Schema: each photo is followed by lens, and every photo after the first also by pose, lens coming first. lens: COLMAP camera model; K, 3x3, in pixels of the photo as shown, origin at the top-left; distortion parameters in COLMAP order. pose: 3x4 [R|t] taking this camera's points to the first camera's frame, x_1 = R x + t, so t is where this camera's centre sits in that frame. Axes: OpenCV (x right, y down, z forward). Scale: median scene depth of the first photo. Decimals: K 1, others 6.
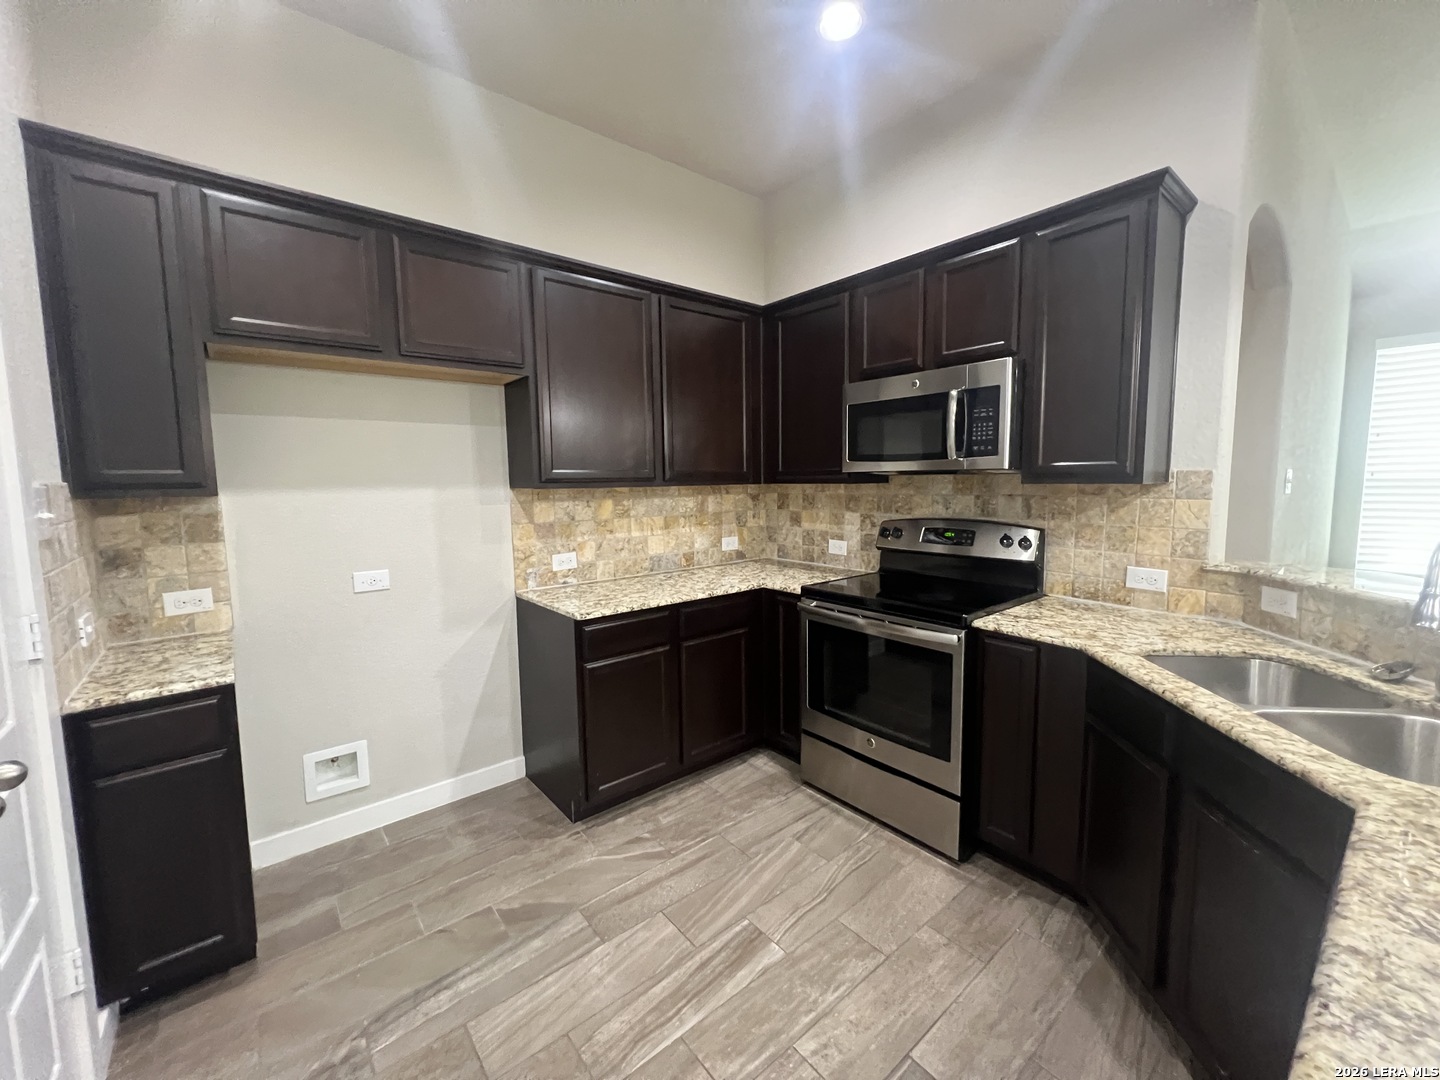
lens RADIAL K [[576.3, 0, 717.1], [0, 576.3, 532.4], [0, 0, 1]] dist [-0.000767, 0.000352]
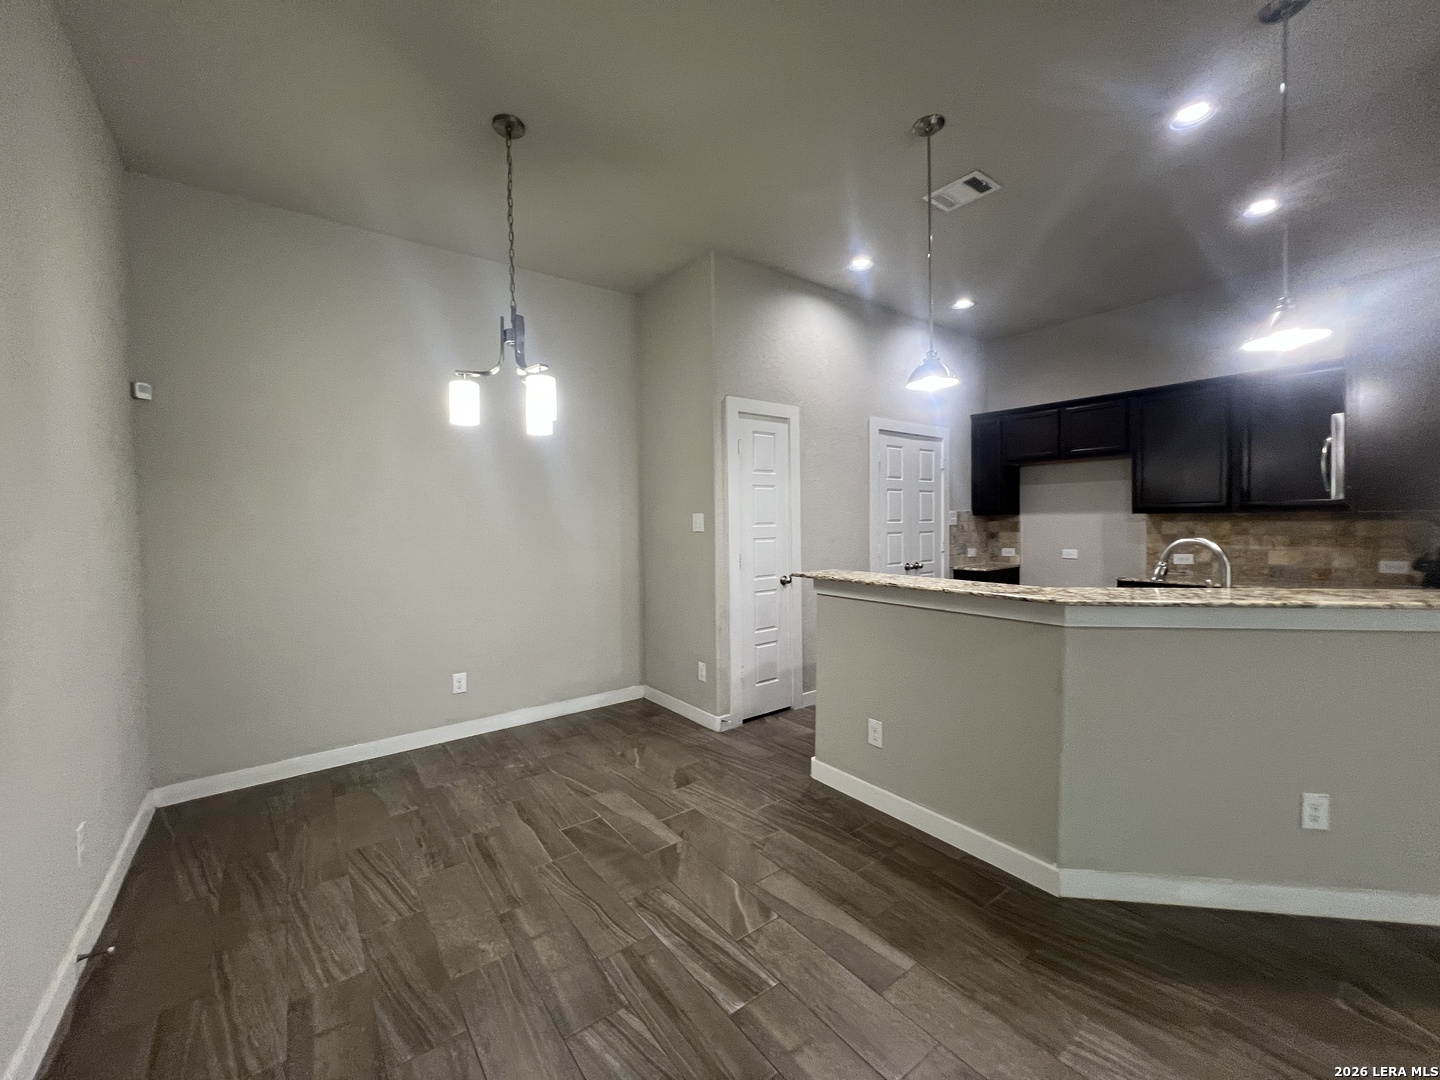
lens RADIAL K [[577.8, 0, 718.5], [0, 577.8, 533.0], [0, 0, 1]] dist [-0.000748, 0.000209]
pose [[-0.045078, 0.038740, -0.998232, 1.706433], [-0.080900, 0.995824, 0.042300, 0.018126], [0.995702, 0.082664, -0.041756, -0.269335]]
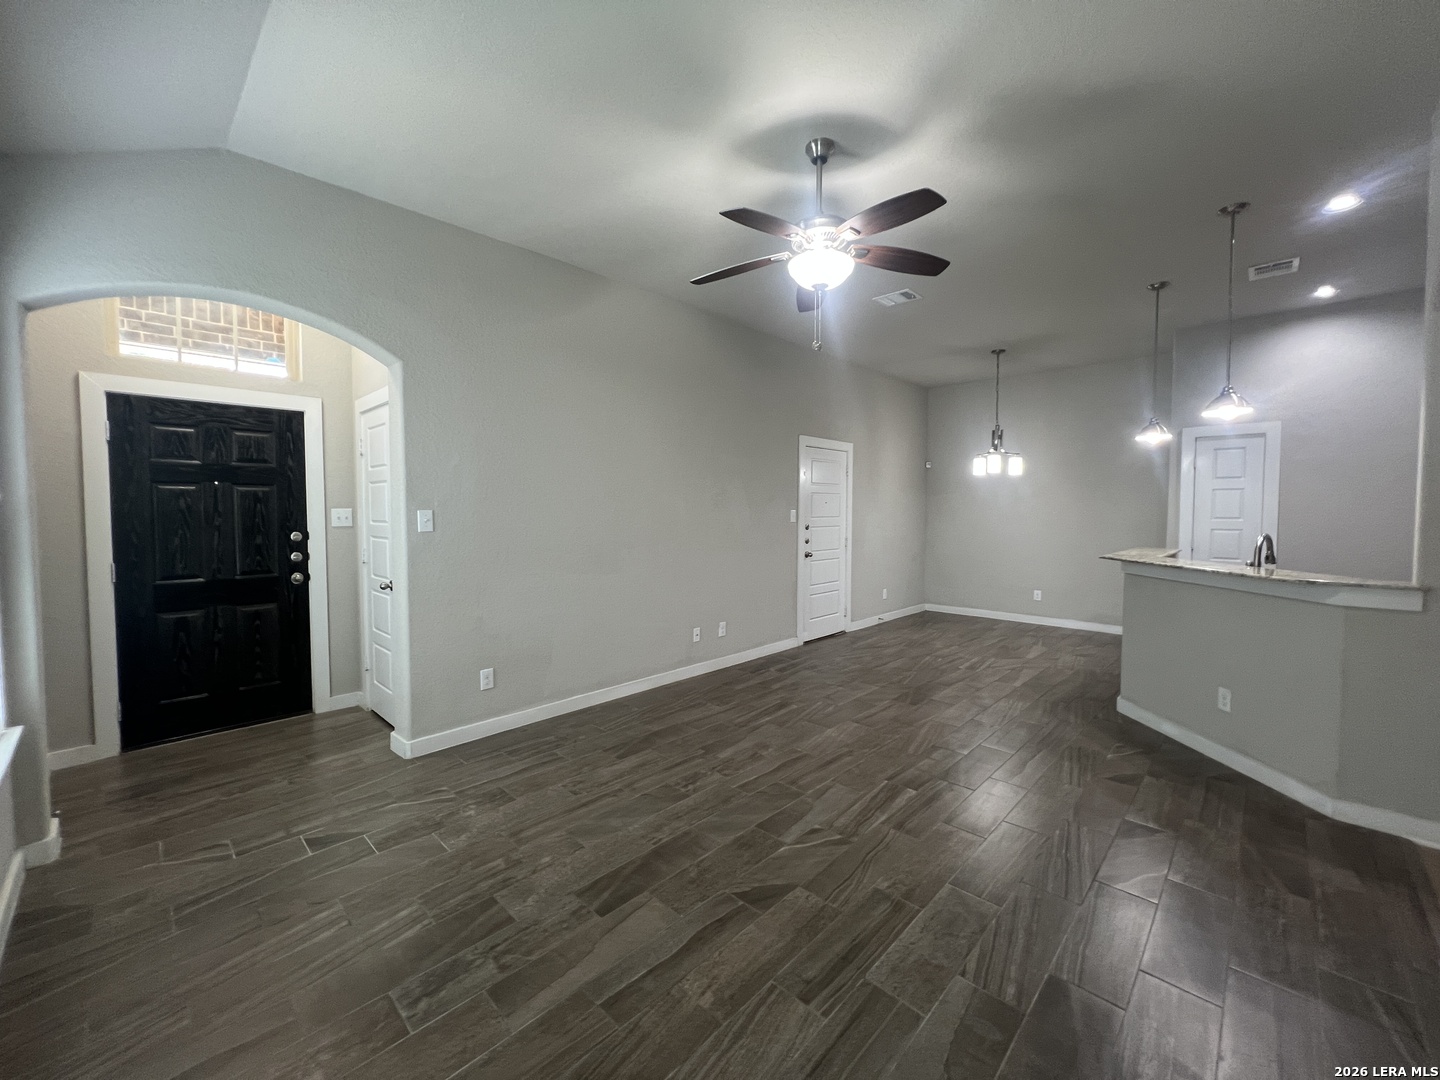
lens RADIAL K [[577.8, 0, 718.5], [0, 577.8, 533.0], [0, 0, 1]] dist [-0.000748, 0.000209]
pose [[-0.993932, 0.014650, -0.109020, 2.193679], [-0.000262, 0.990774, 0.135523, -0.195804], [0.110000, 0.134730, -0.984758, 1.803691]]
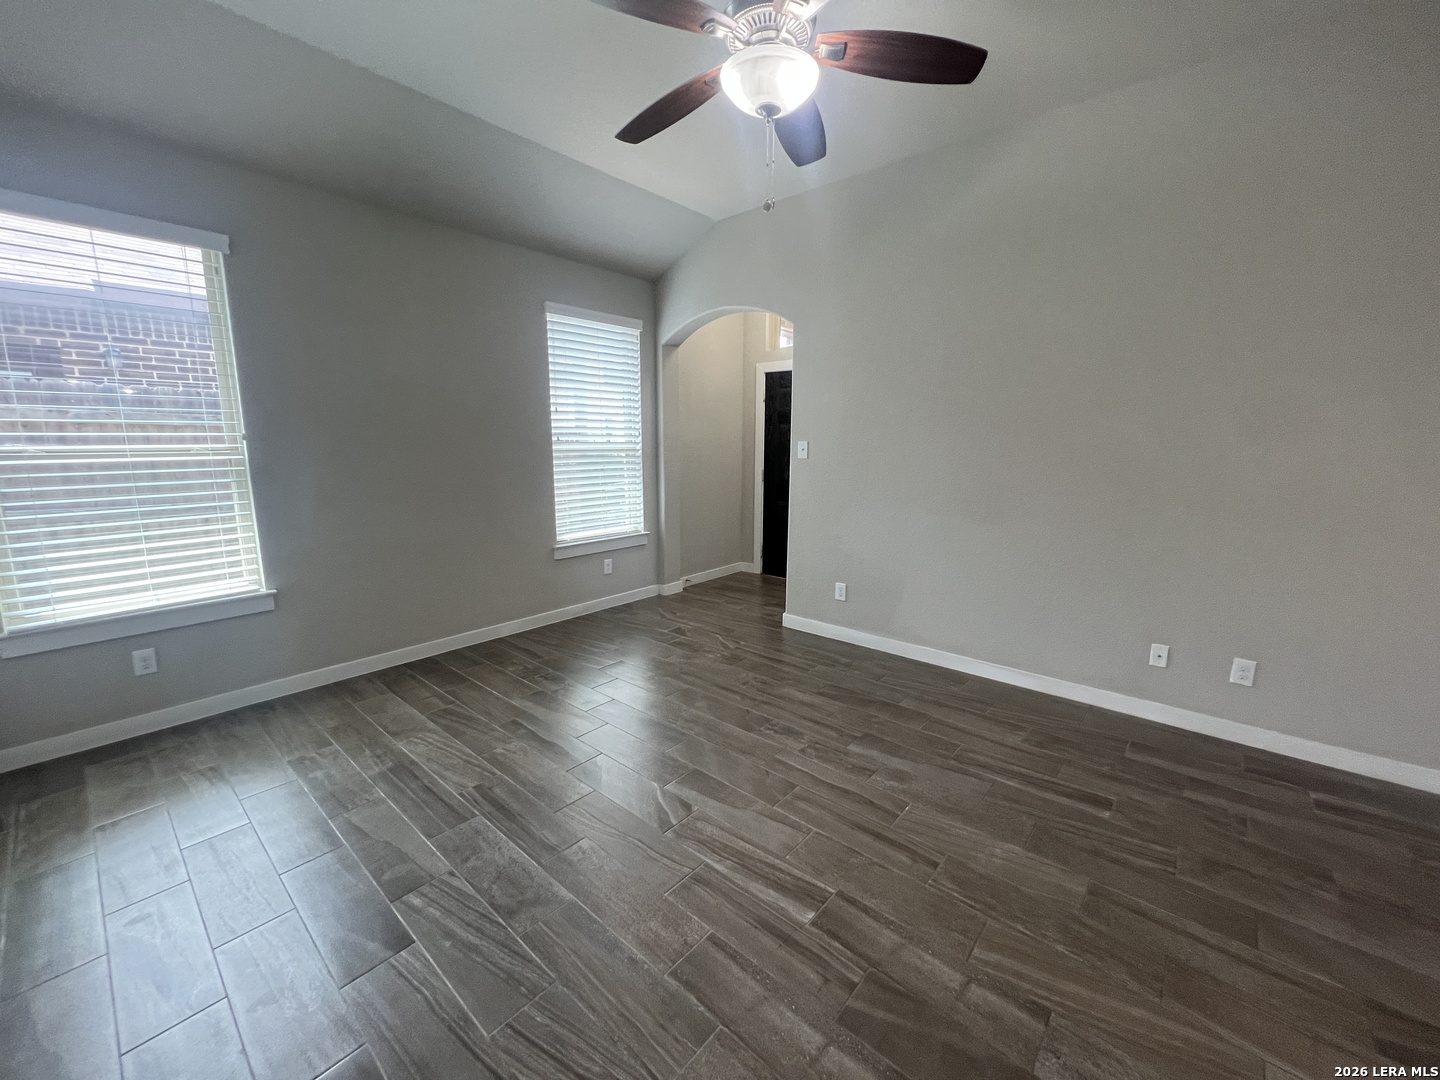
lens RADIAL K [[576.3, 0, 717.1], [0, 576.3, 532.4], [0, 0, 1]] dist [-0.000767, 0.000352]
pose [[-0.161923, -0.151788, 0.975060, 1.001162], [0.091581, 0.981523, 0.168003, -0.104857], [-0.982545, 0.116500, -0.145031, 0.854223]]
